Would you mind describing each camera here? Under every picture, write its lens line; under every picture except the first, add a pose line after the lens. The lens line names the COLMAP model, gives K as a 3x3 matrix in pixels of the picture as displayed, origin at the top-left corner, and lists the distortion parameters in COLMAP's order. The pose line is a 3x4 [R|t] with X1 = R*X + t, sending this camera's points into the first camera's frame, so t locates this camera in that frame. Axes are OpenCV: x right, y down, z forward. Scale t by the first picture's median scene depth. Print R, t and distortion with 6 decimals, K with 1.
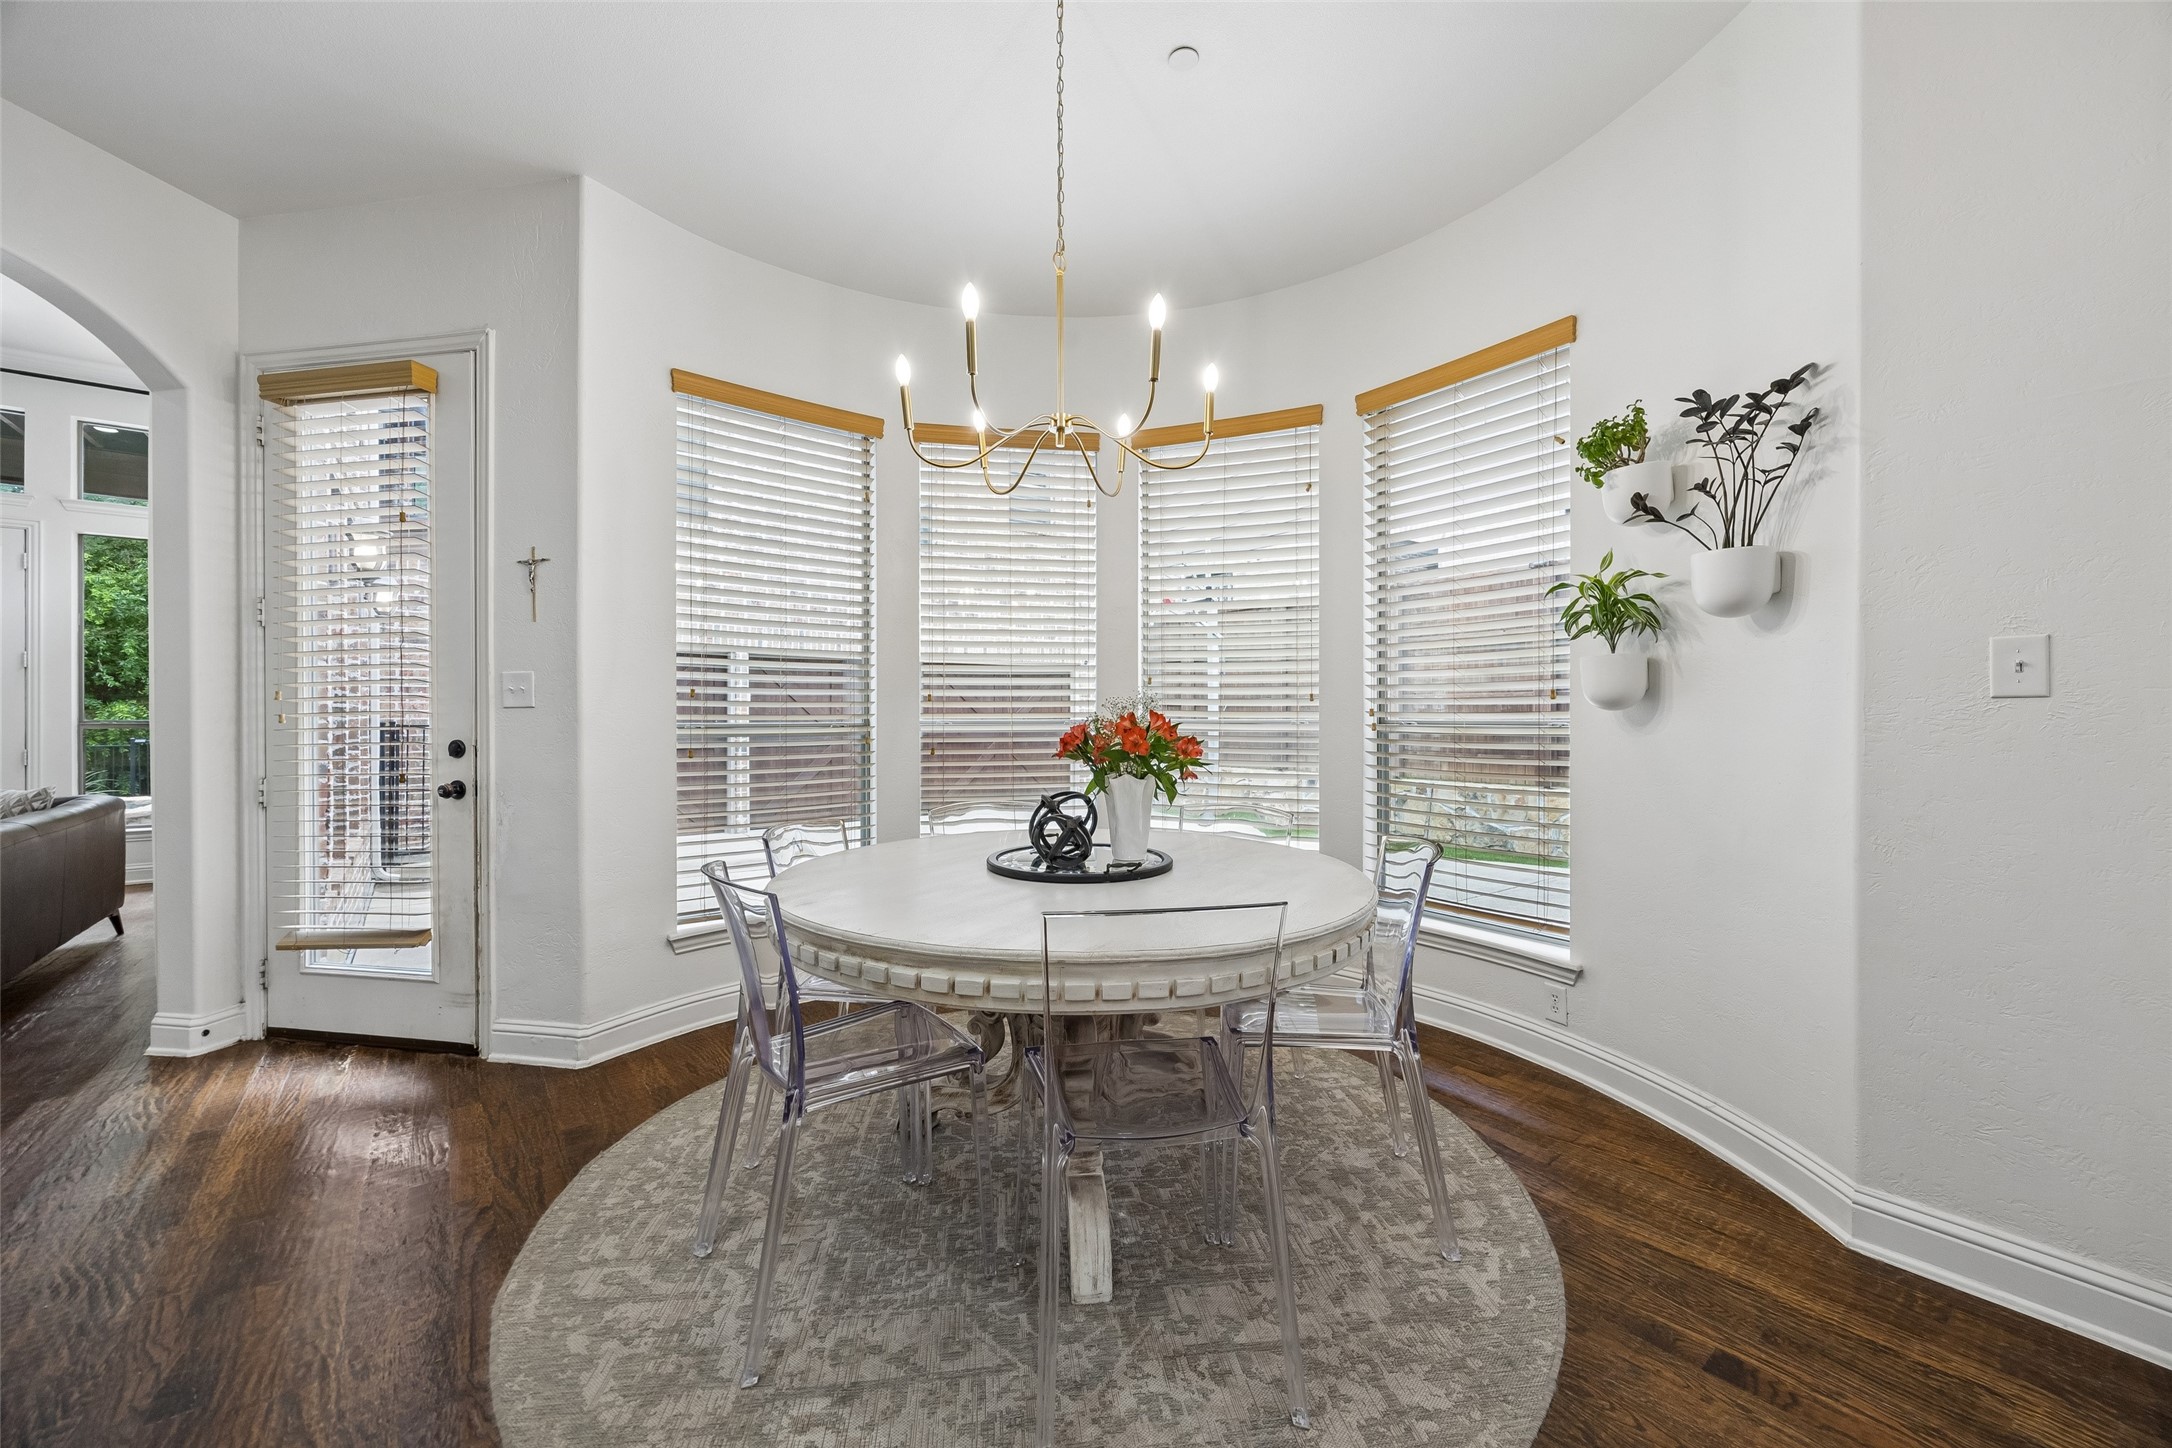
lens RADIAL K [[833.6, 0, 1089.9], [0, 833.6, 719.5], [0, 0, 1]] dist [-0.001204, -0.000374]
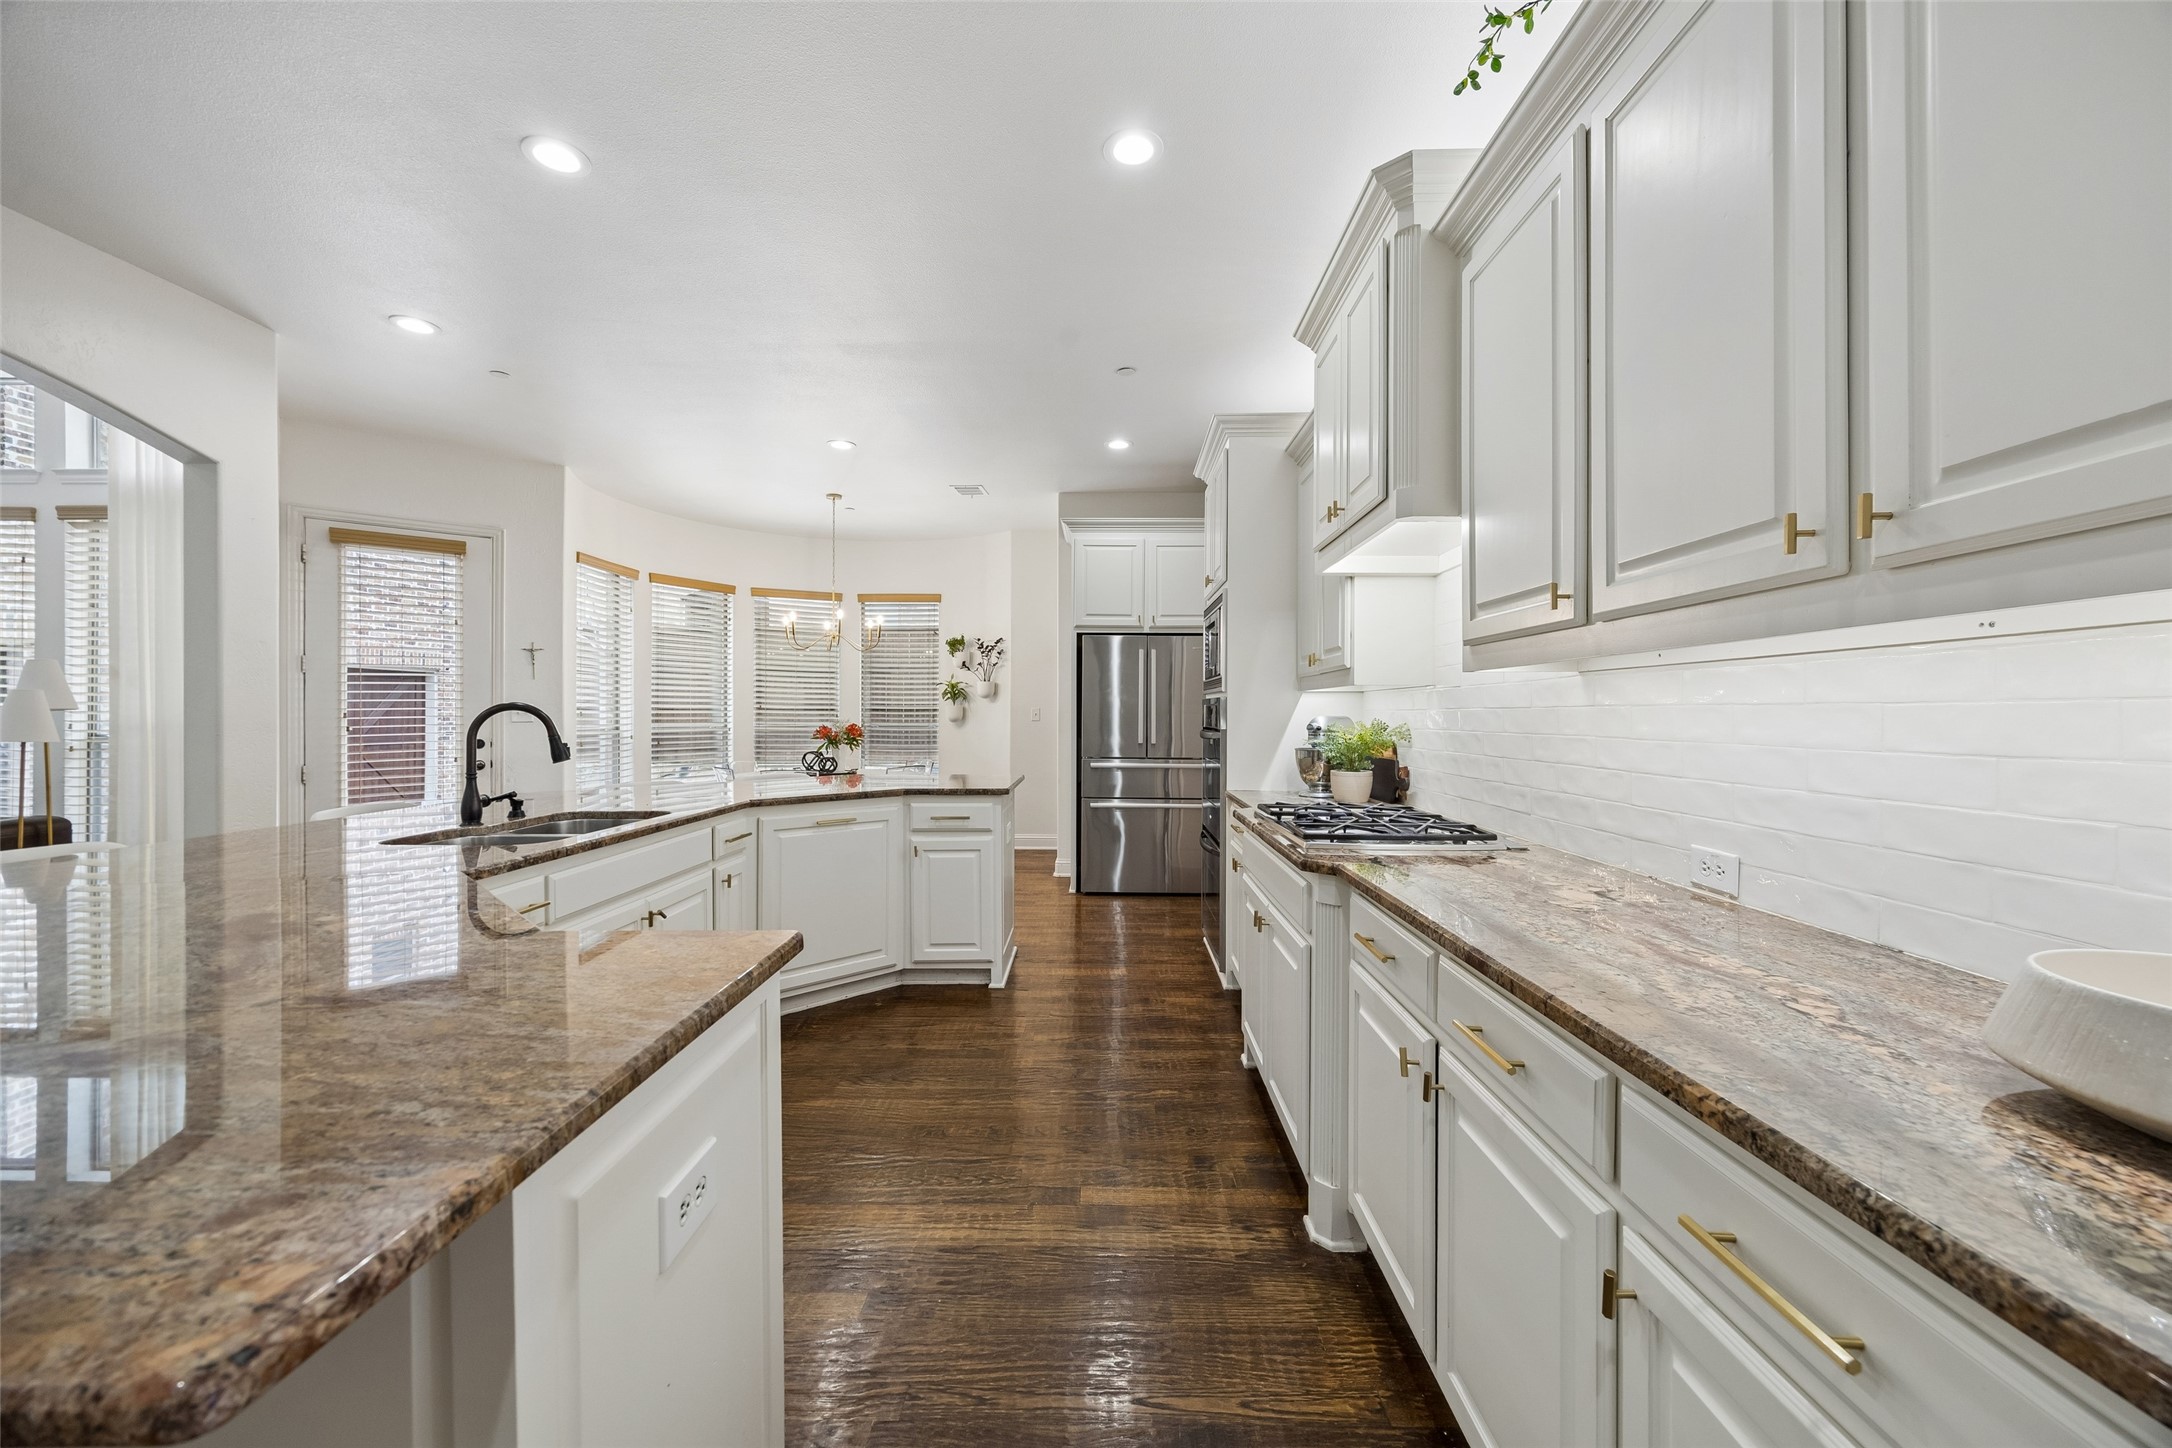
lens RADIAL K [[833.6, 0, 1097.8], [0, 833.6, 717.6], [0, 0, 1]] dist [-0.001204, -0.000374]
pose [[0.639500, 0.004273, 0.768779, -1.581353], [-0.002462, 0.999991, -0.003510, -0.022054], [-0.768787, 0.000352, 0.639505, -1.583235]]
